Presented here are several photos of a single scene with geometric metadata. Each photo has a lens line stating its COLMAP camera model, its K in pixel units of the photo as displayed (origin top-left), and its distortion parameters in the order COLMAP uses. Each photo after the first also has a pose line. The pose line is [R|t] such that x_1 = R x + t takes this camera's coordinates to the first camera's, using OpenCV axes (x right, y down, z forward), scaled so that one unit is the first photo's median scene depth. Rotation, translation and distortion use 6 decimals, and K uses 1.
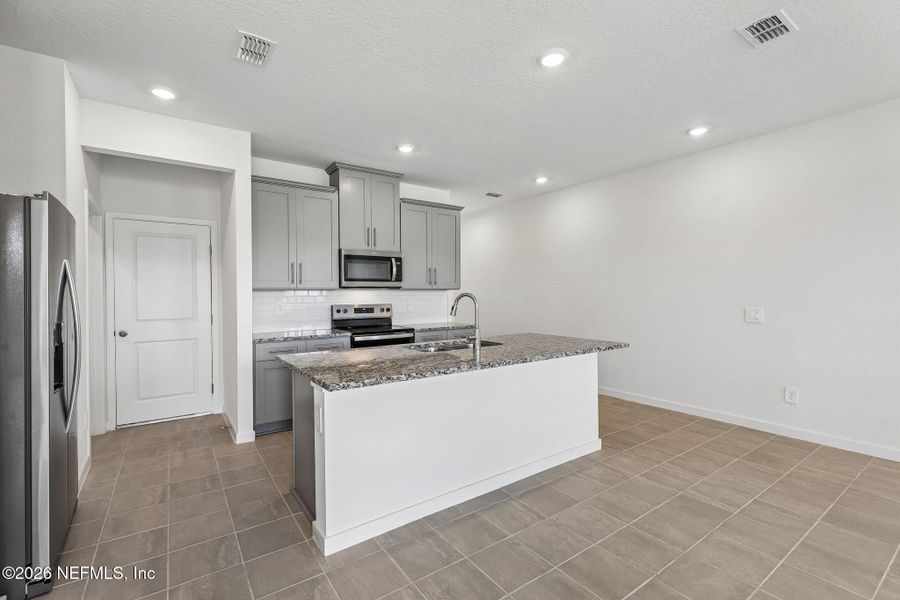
lens RADIAL K [[401.5, 0, 447.9], [0, 401.5, 294.5], [0, 0, 1]] dist [0.000567, -0.000271]
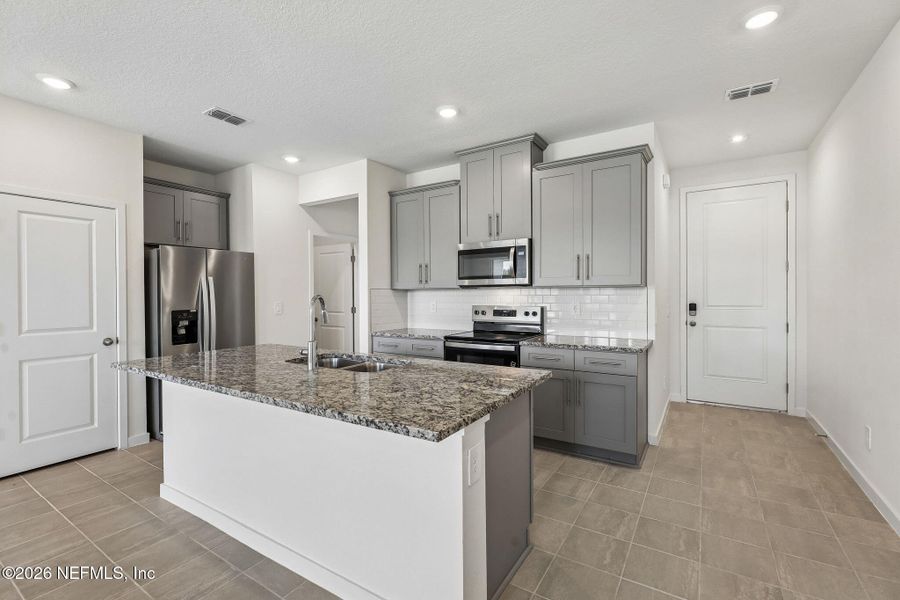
lens RADIAL K [[401.5, 0, 447.9], [0, 401.5, 294.5], [0, 0, 1]] dist [0.000567, -0.000271]
pose [[0.379276, 0.005450, -0.925267, 0.663338], [0.003220, 0.999969, 0.007210, -0.007112], [0.925278, -0.005714, 0.379247, 0.723901]]
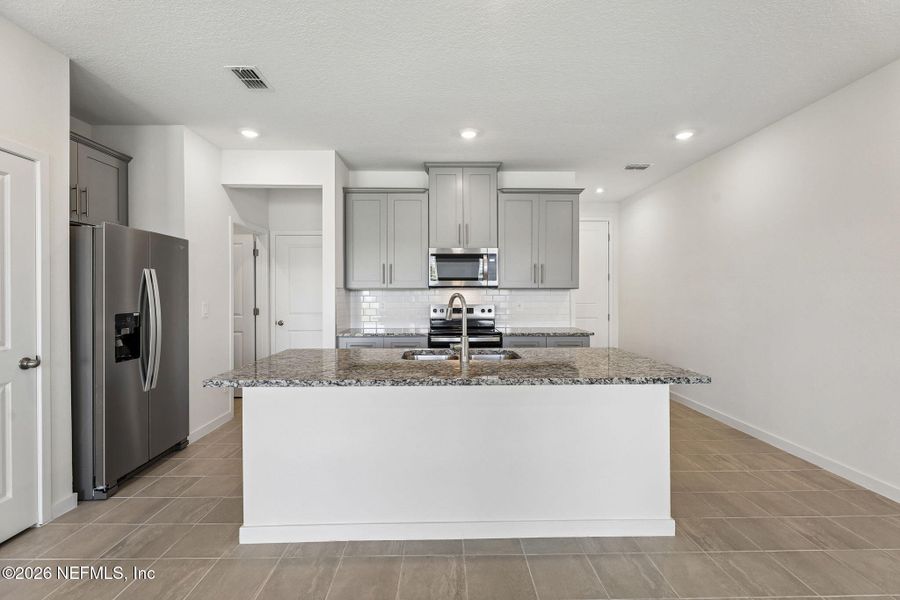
lens RADIAL K [[401.5, 0, 447.9], [0, 401.5, 294.5], [0, 0, 1]] dist [0.000567, -0.000271]
pose [[0.828210, 0.005846, -0.560387, 0.383866], [-0.004575, 0.999983, 0.003670, -0.003101], [0.560399, -0.000476, 0.828223, 0.229120]]
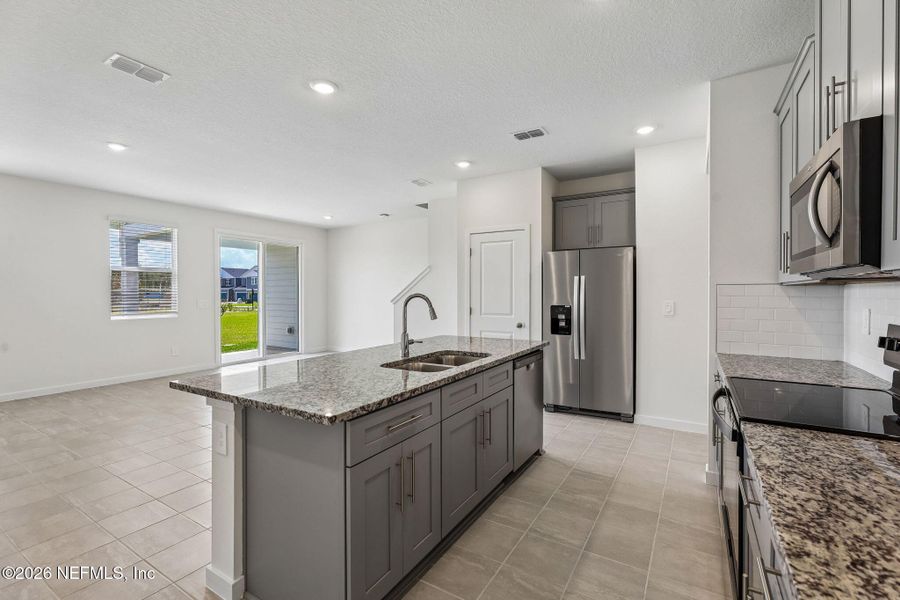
lens RADIAL K [[401.5, 0, 447.9], [0, 401.5, 294.5], [0, 0, 1]] dist [0.000567, -0.000271]
pose [[-0.917644, 0.009065, -0.397300, 0.258287], [0.006271, 0.999946, 0.008330, -0.006441], [0.397354, 0.005153, -0.917651, 1.414635]]
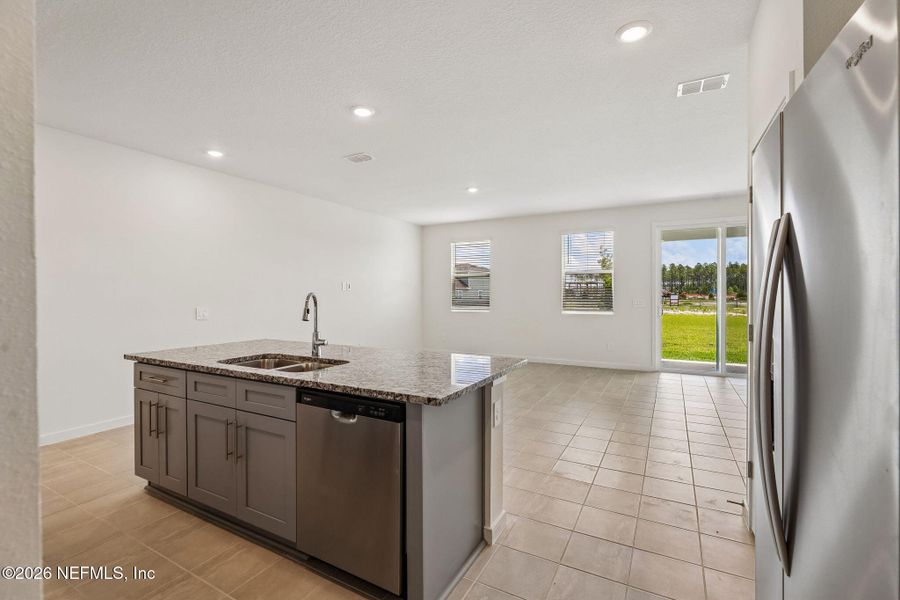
lens RADIAL K [[406.0, 0, 445.8], [0, 406.0, 293.0], [0, 0, 1]] dist [-0.000560, -0.000205]
pose [[-0.439266, 0.008689, 0.898315, -0.661477], [0.007906, 0.999952, -0.005807, 0.002677], [-0.898322, 0.004551, -0.439313, 0.866090]]
